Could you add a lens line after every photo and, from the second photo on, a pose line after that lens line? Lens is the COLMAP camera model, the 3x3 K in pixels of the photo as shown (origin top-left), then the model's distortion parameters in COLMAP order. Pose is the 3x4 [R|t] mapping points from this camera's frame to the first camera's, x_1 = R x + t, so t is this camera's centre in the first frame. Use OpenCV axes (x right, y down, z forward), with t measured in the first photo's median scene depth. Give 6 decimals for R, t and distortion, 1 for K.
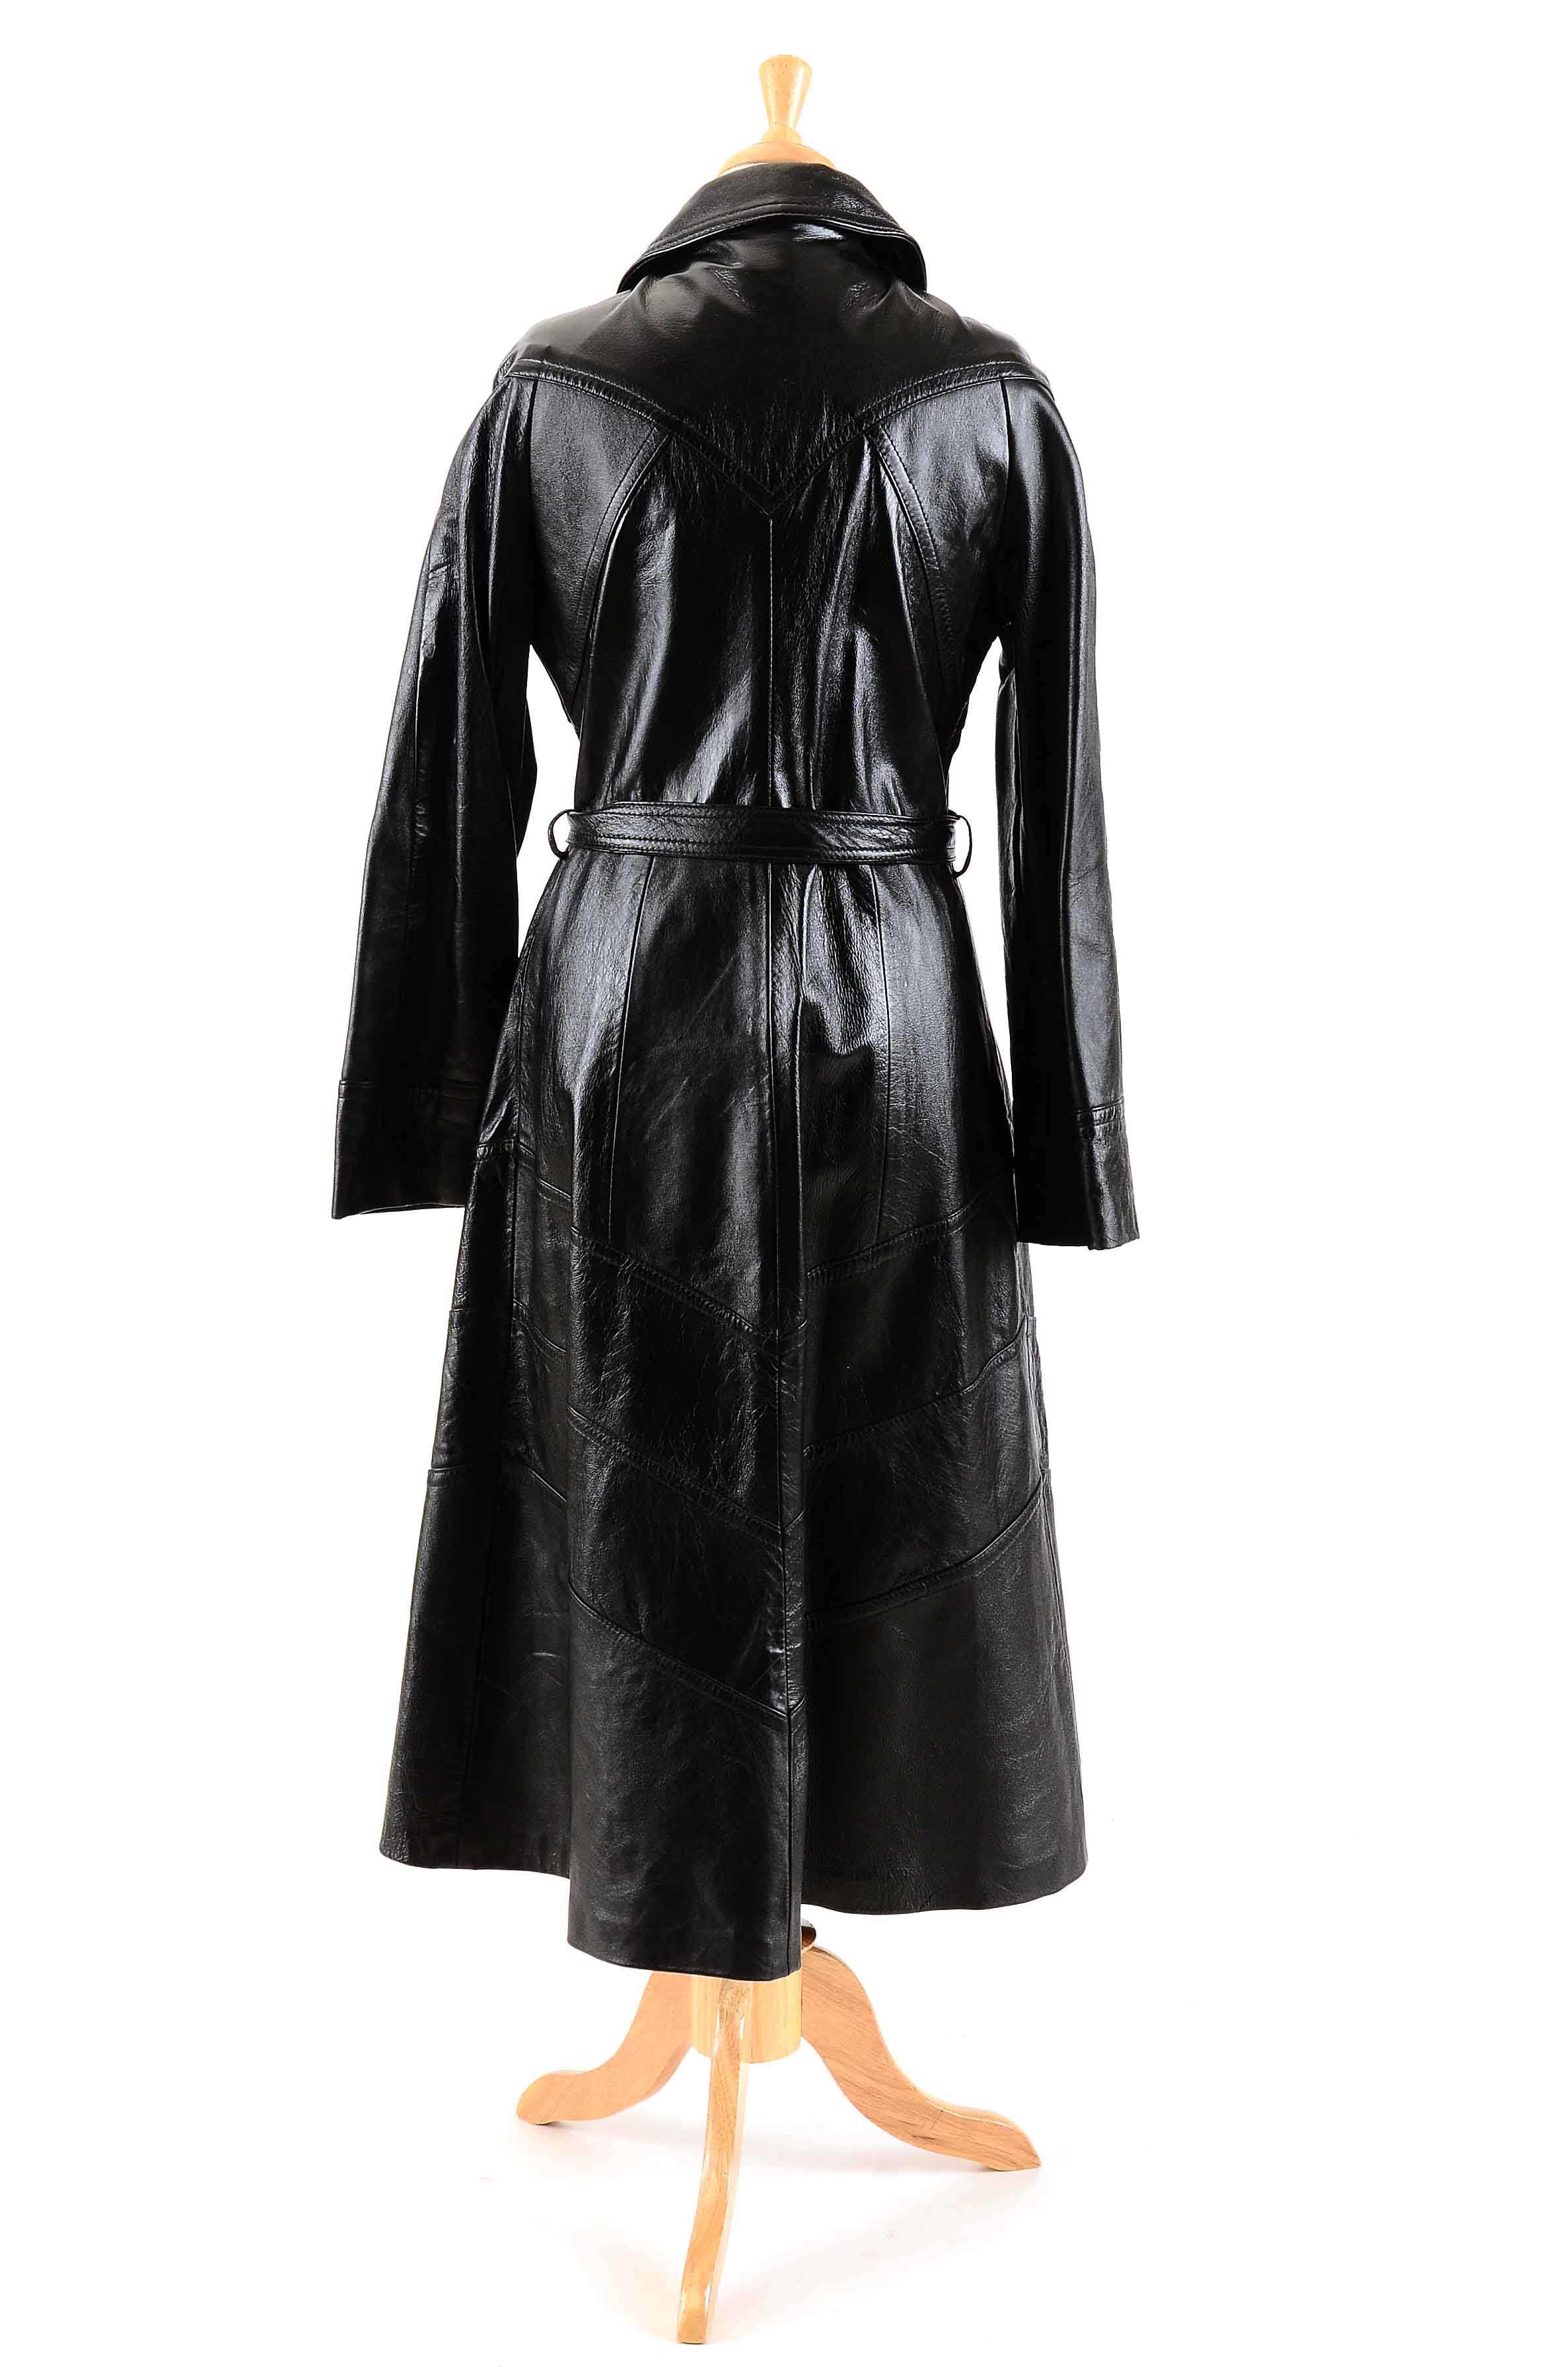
lens RADIAL K [[3932.6, 0, 784.0], [0, 3932.6, 1183.5], [0, 0, 1]] dist [0.014398, -0.122935]
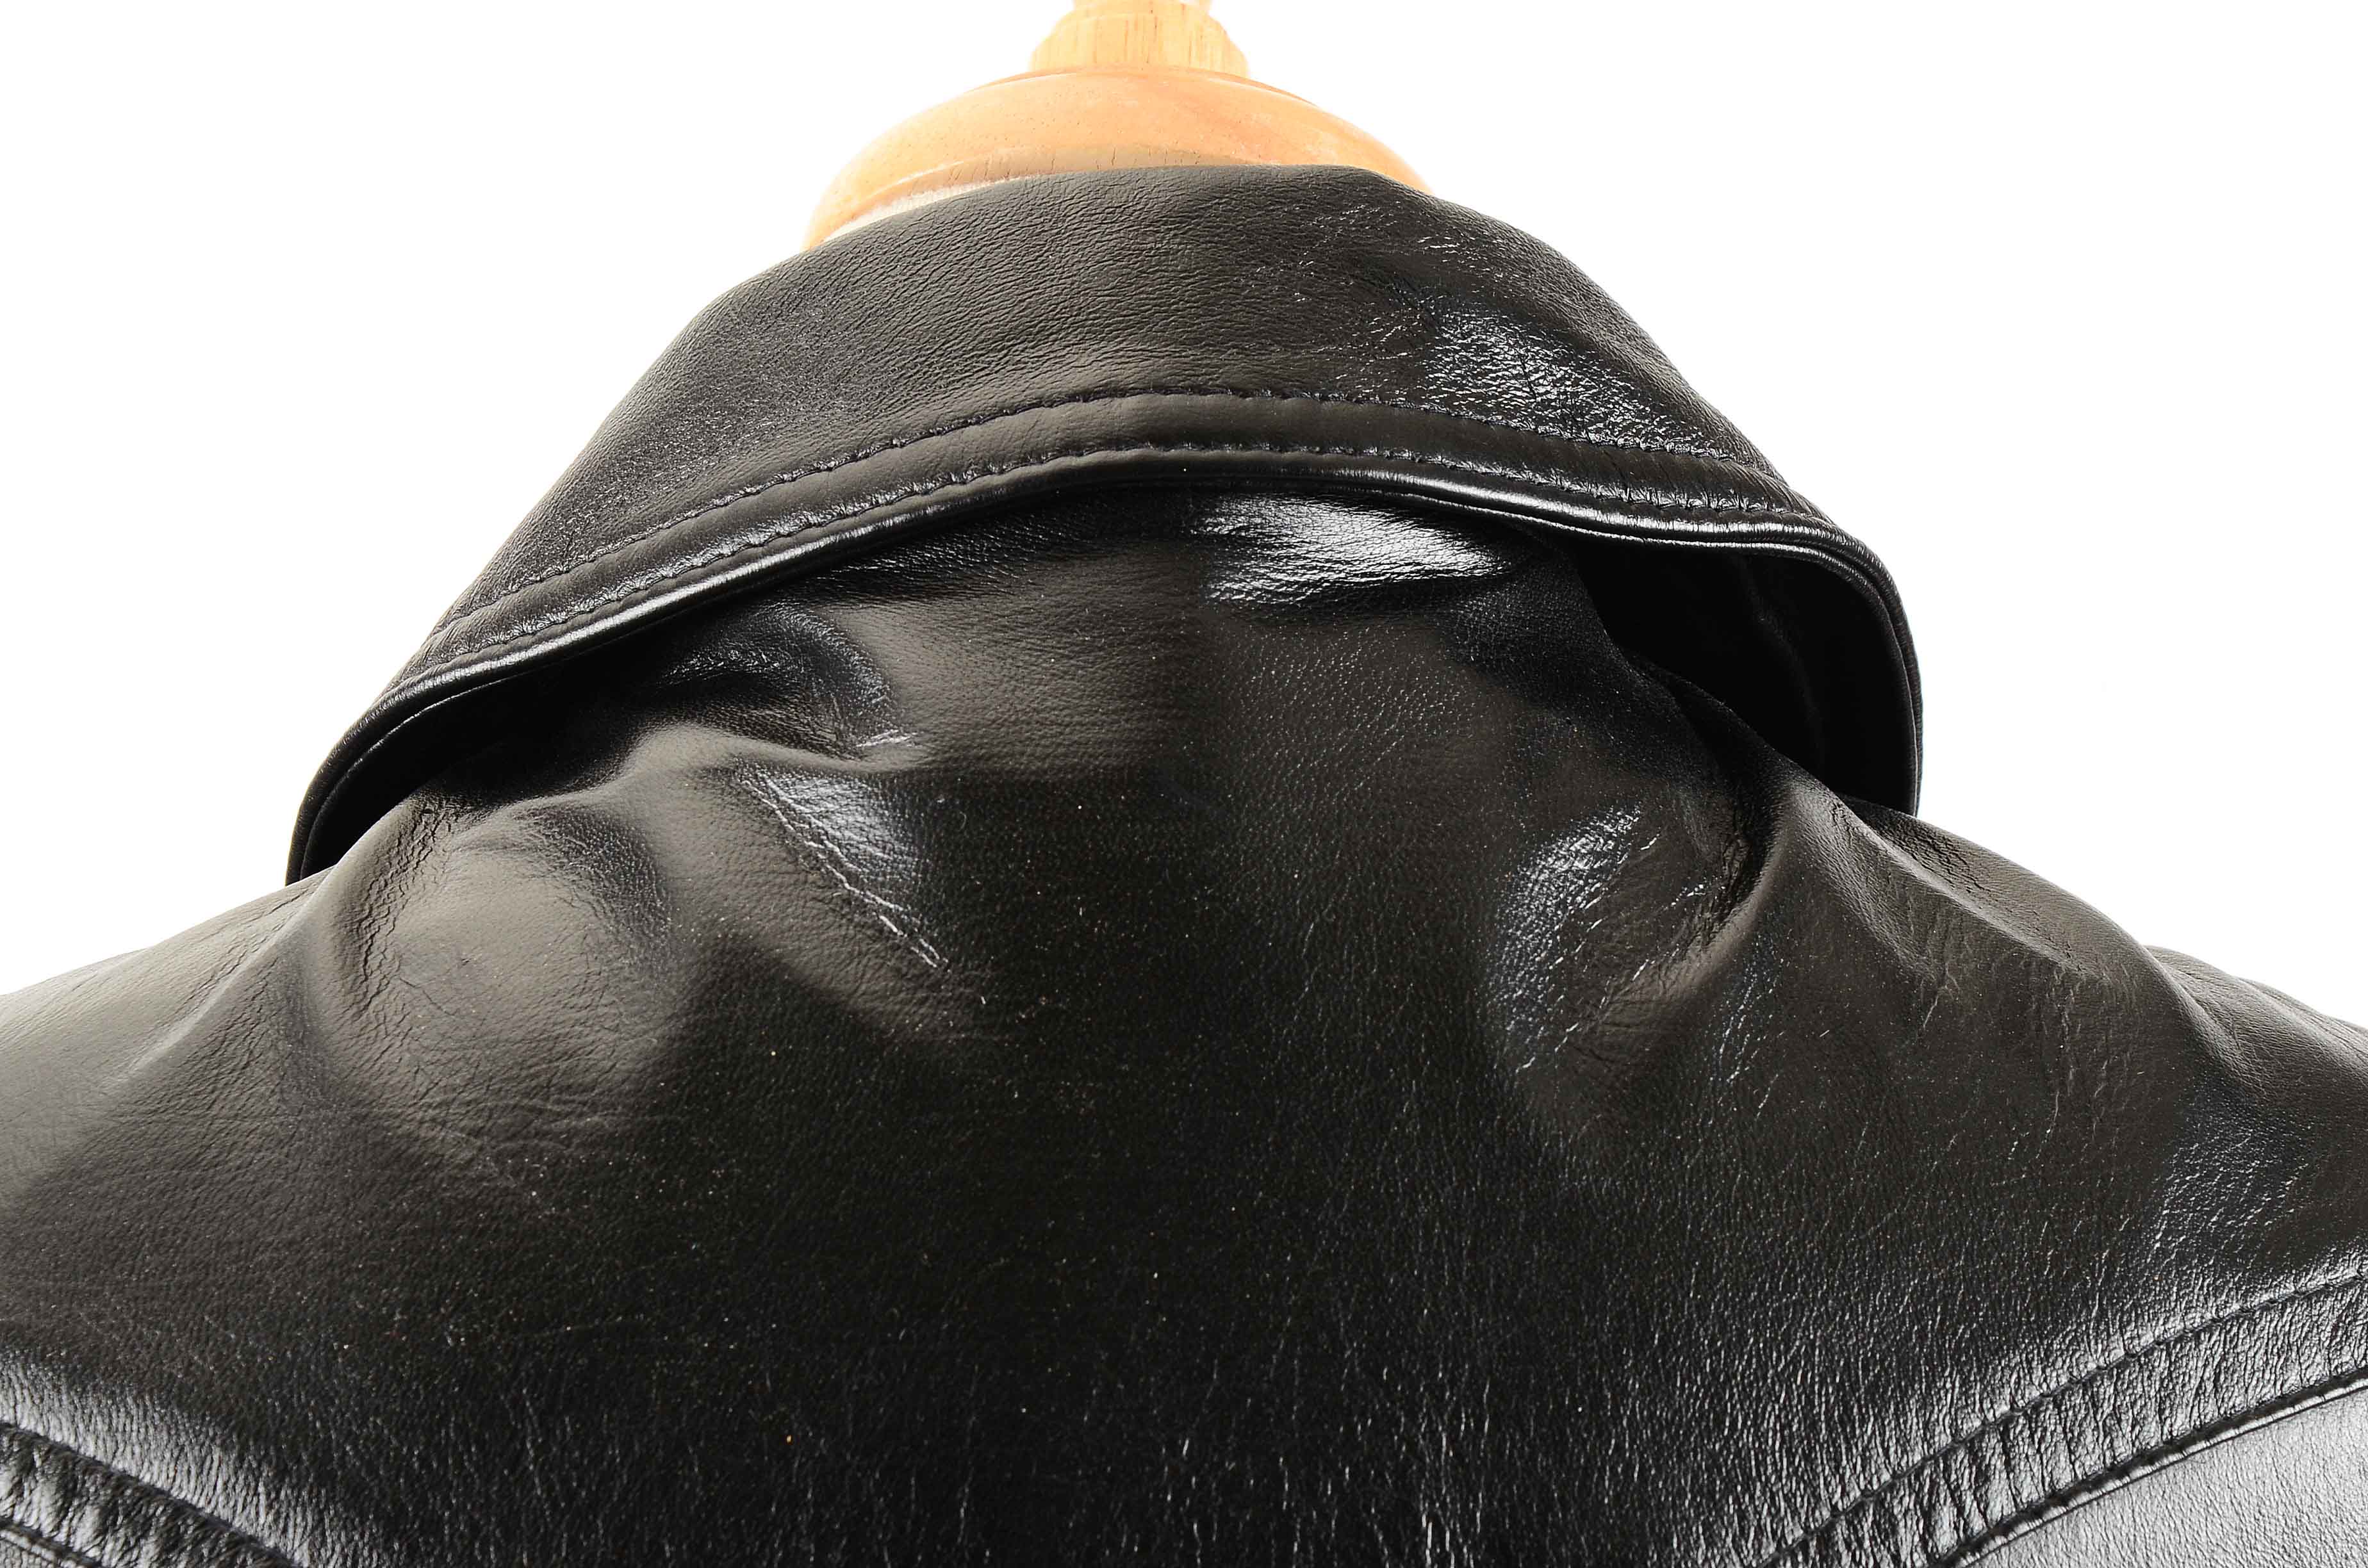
lens RADIAL K [[5266.2, 0, 1184.0], [0, 5266.2, 784.0], [0, 0, 1]] dist [0.083591, -0.057600]
pose [[0.999574, -0.028707, -0.005250, 0.002035], [0.027548, 0.987539, -0.154943, -0.194258], [0.009633, 0.154733, 0.987909, 0.766225]]
